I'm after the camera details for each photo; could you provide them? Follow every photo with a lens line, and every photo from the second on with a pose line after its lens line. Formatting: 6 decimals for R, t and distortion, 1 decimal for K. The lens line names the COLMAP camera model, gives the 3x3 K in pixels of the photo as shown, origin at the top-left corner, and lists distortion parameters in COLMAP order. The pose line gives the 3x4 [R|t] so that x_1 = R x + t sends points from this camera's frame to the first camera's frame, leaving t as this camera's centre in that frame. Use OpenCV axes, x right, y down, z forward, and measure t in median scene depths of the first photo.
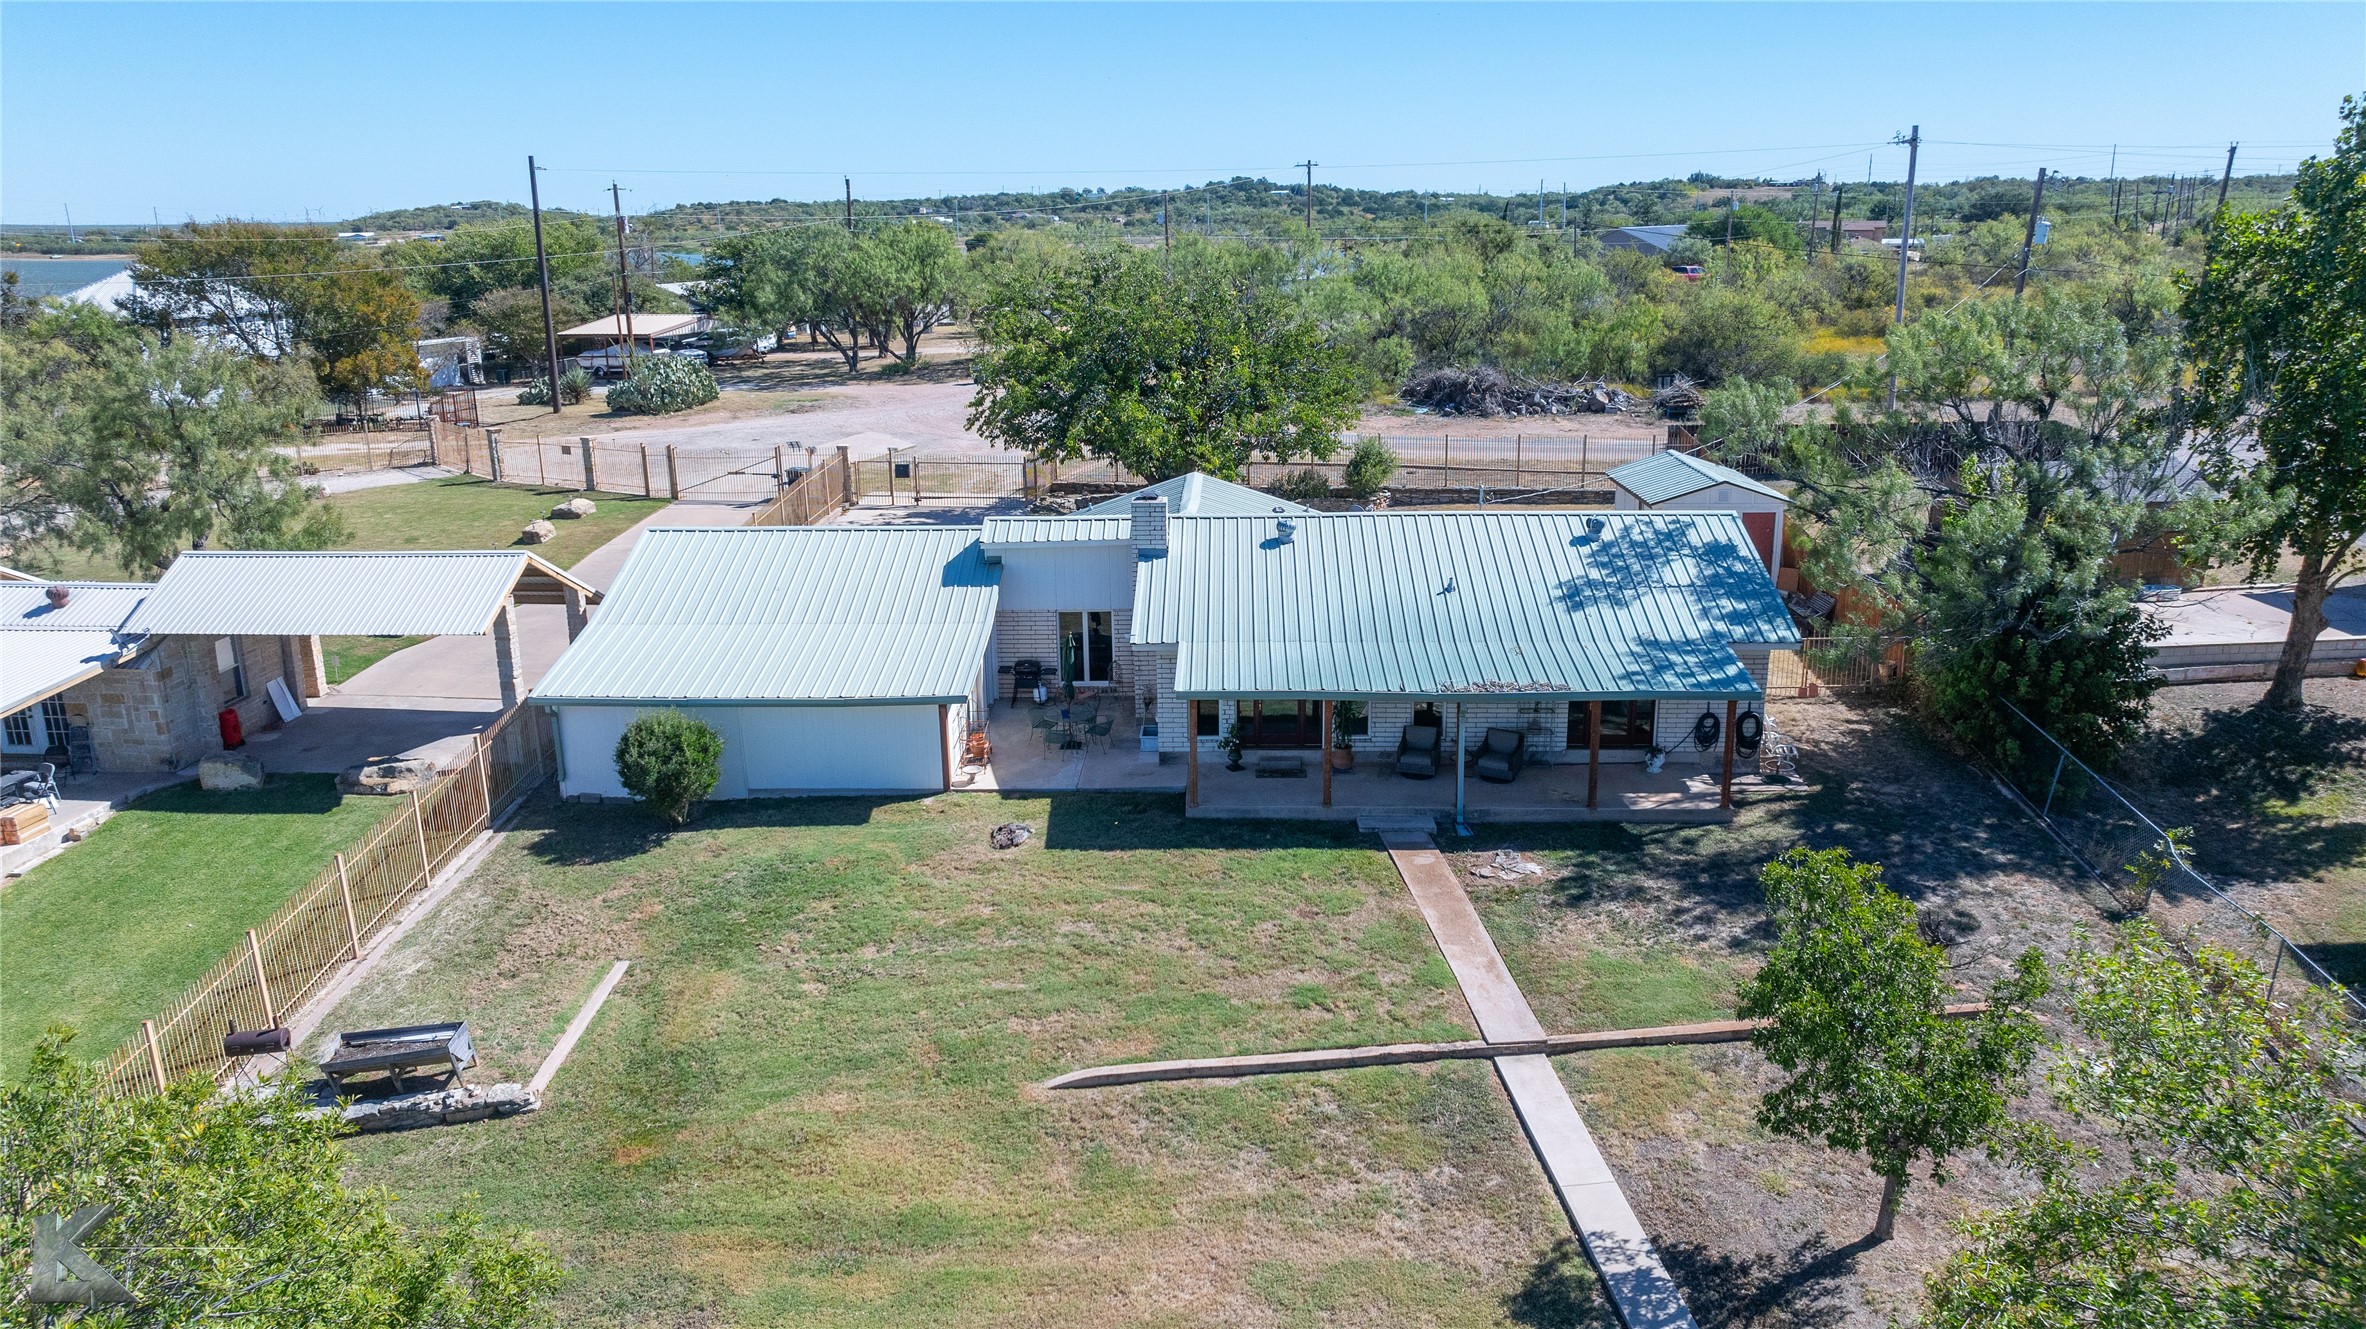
lens RADIAL K [[1741.7, 0, 1185.7], [0, 1741.7, 664.4], [0, 0, 1]] dist [-0.015833, 0.007436]
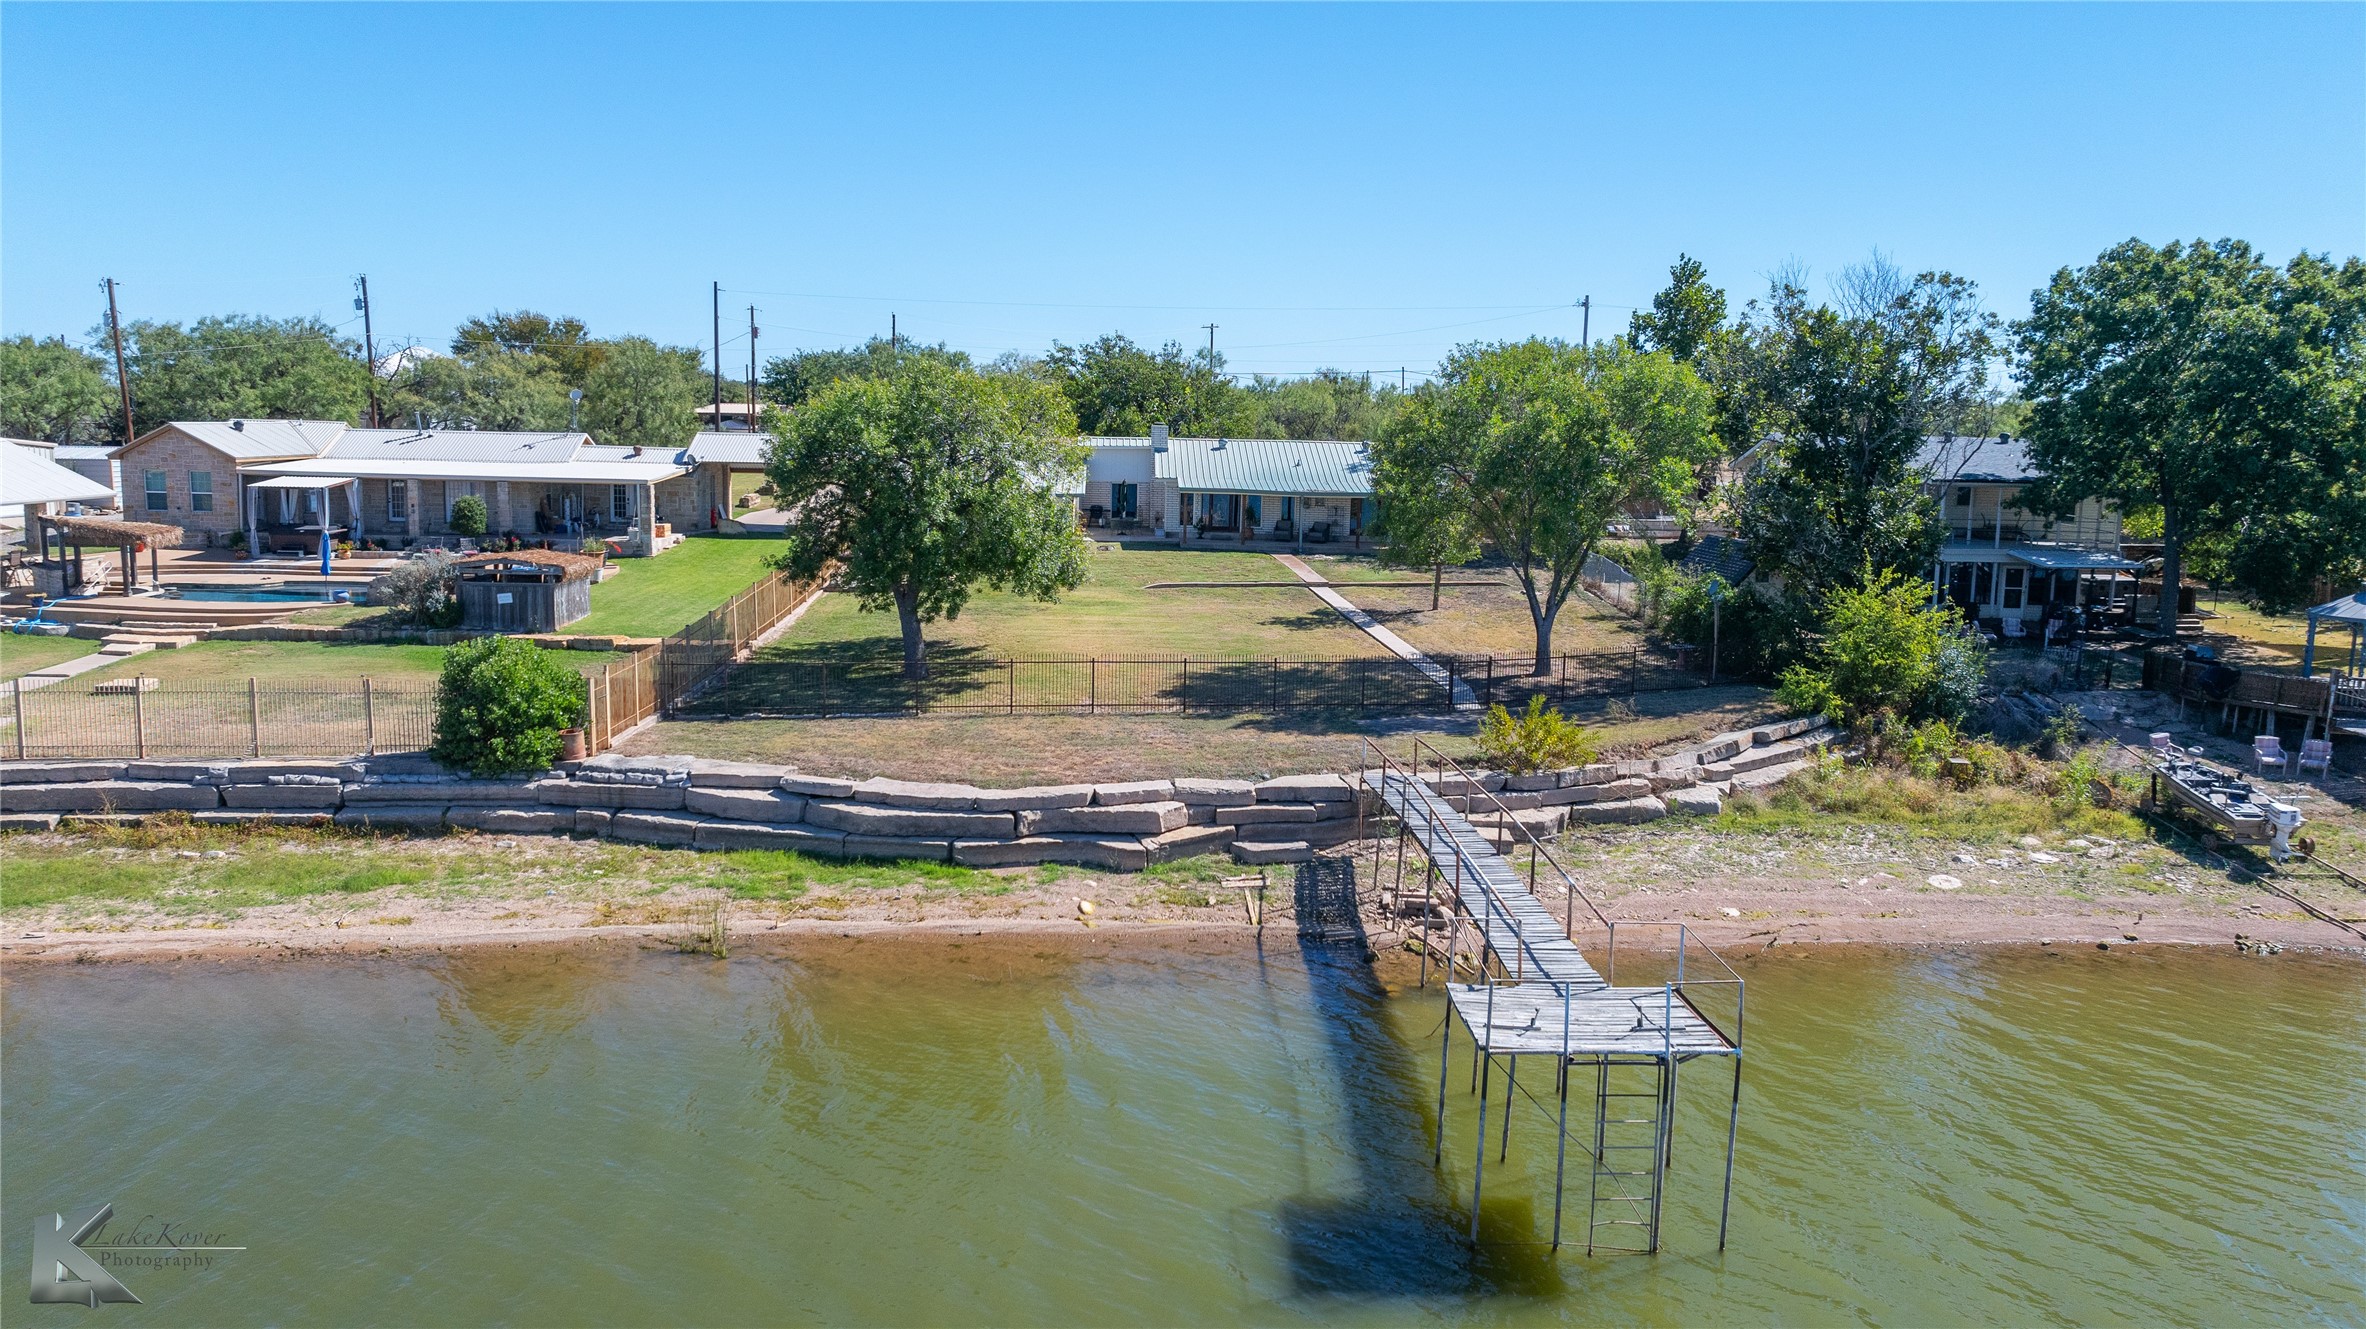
lens RADIAL K [[1718.5, 0, 1183.0], [0, 1718.5, 664.5], [0, 0, 1]] dist [-0.018650, 0.003056]
pose [[0.997343, 0.028697, 0.066955, -0.130369], [-0.021494, 0.994142, -0.105926, 0.435856], [-0.069602, 0.104206, 0.992117, -1.107195]]
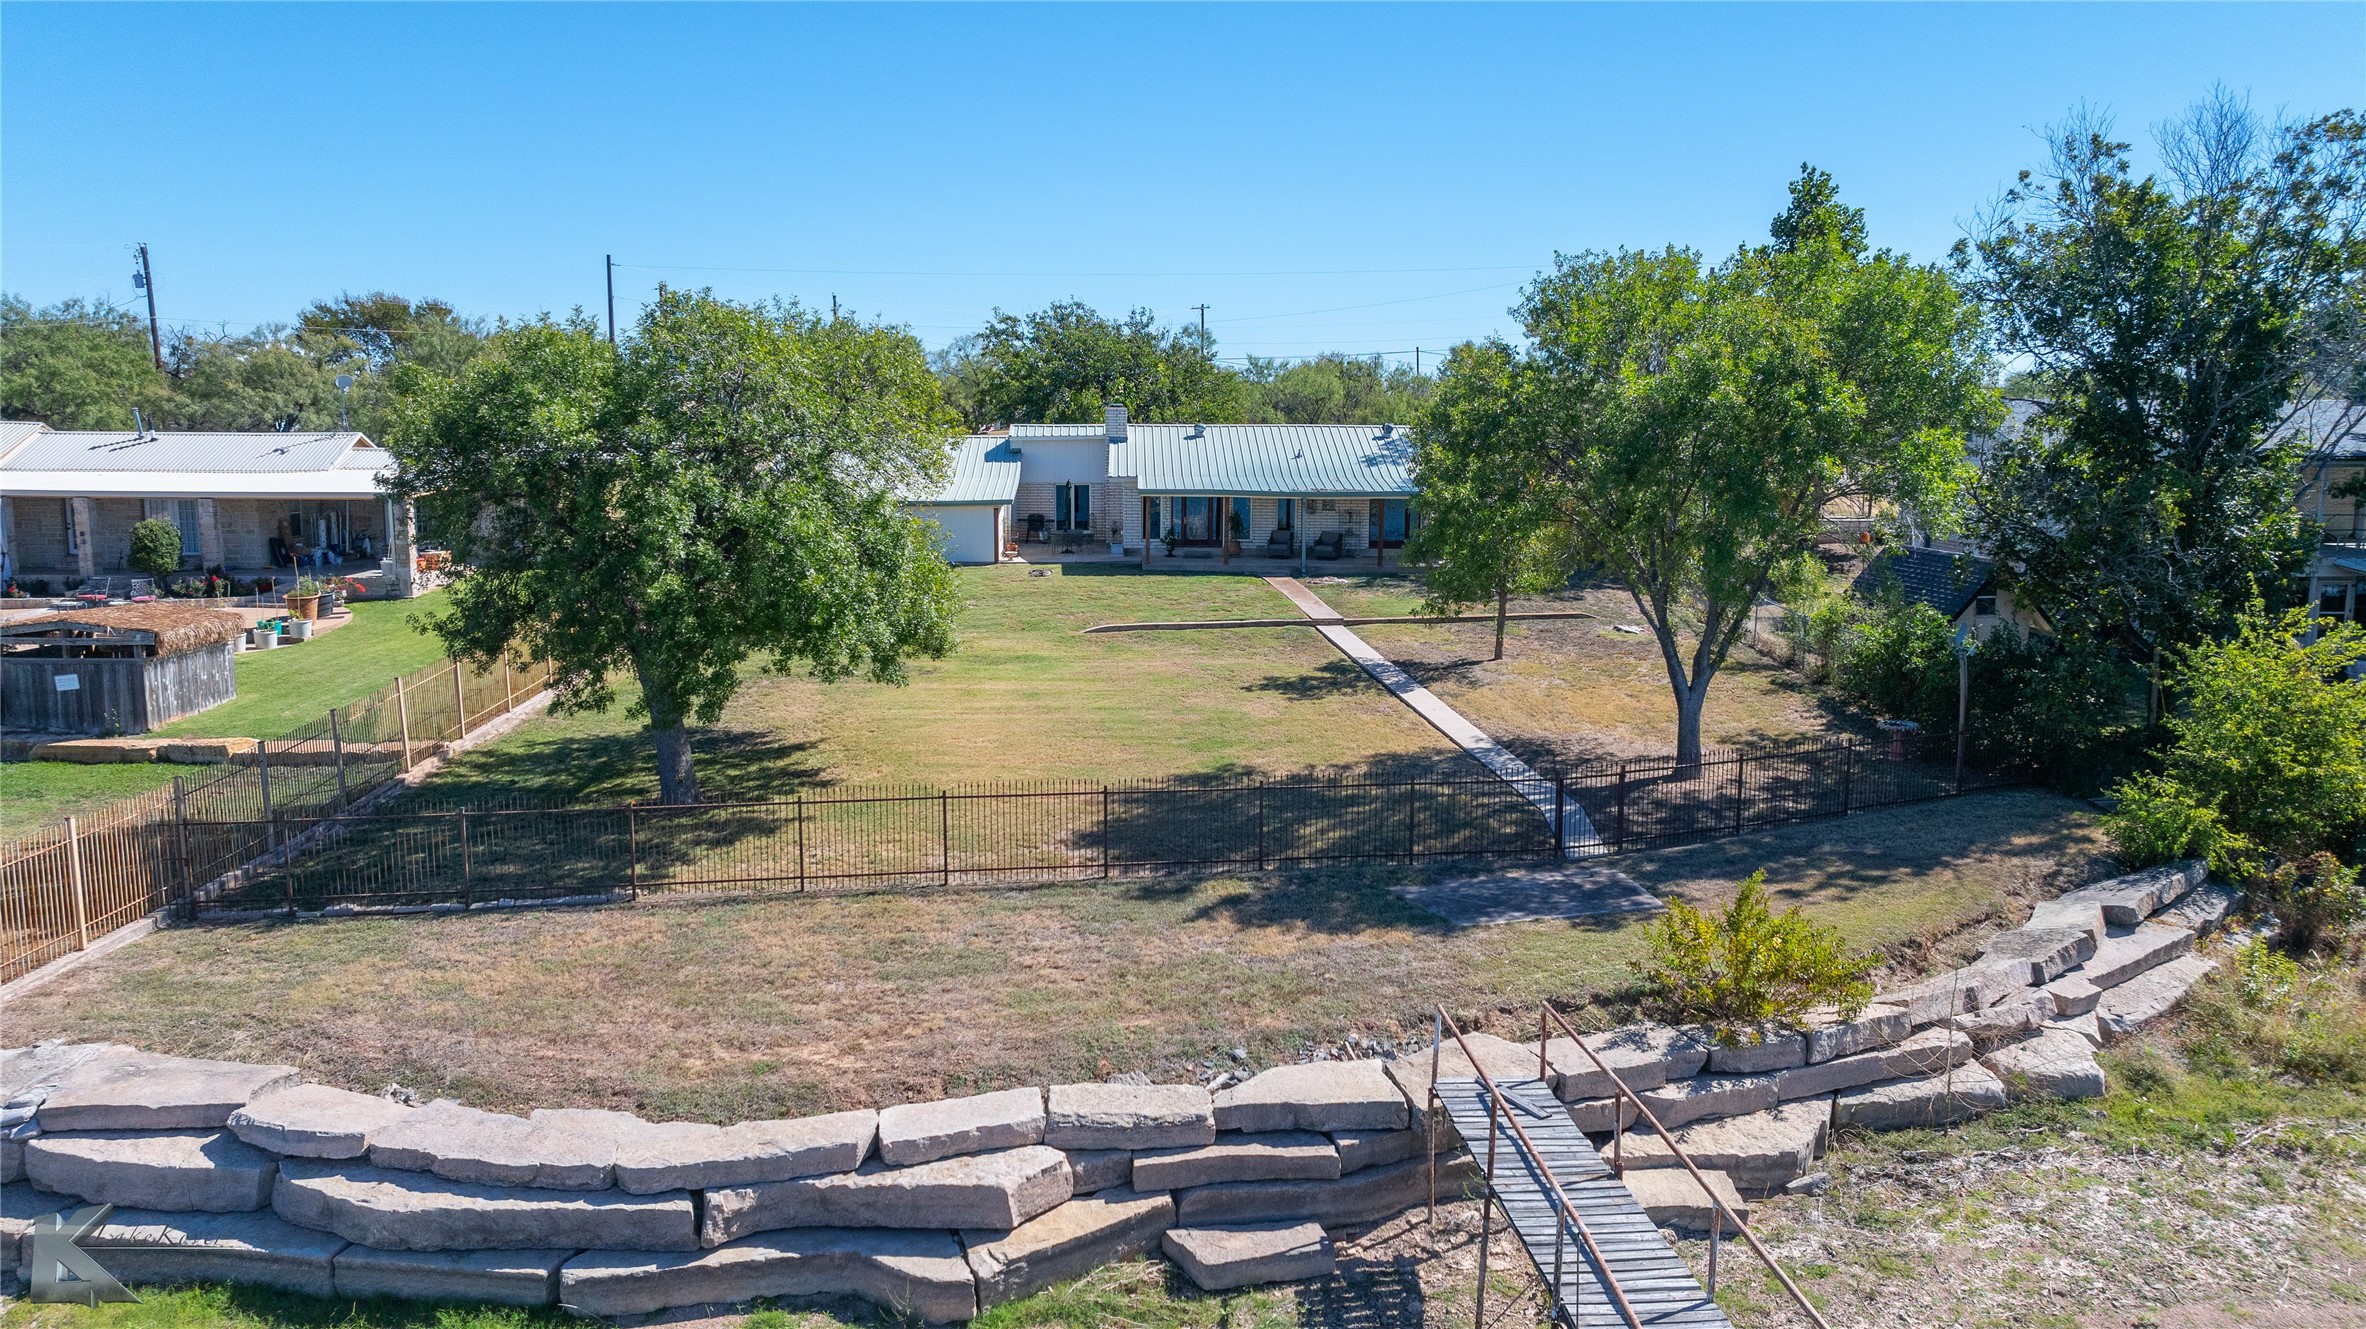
lens RADIAL K [[1741.7, 0, 1185.7], [0, 1741.7, 664.4], [0, 0, 1]] dist [-0.015833, 0.007436]
pose [[0.997858, 0.010579, 0.064557, -0.060817], [-0.003642, 0.994292, -0.106635, 0.328371], [-0.065316, 0.106171, 0.992200, -0.615596]]
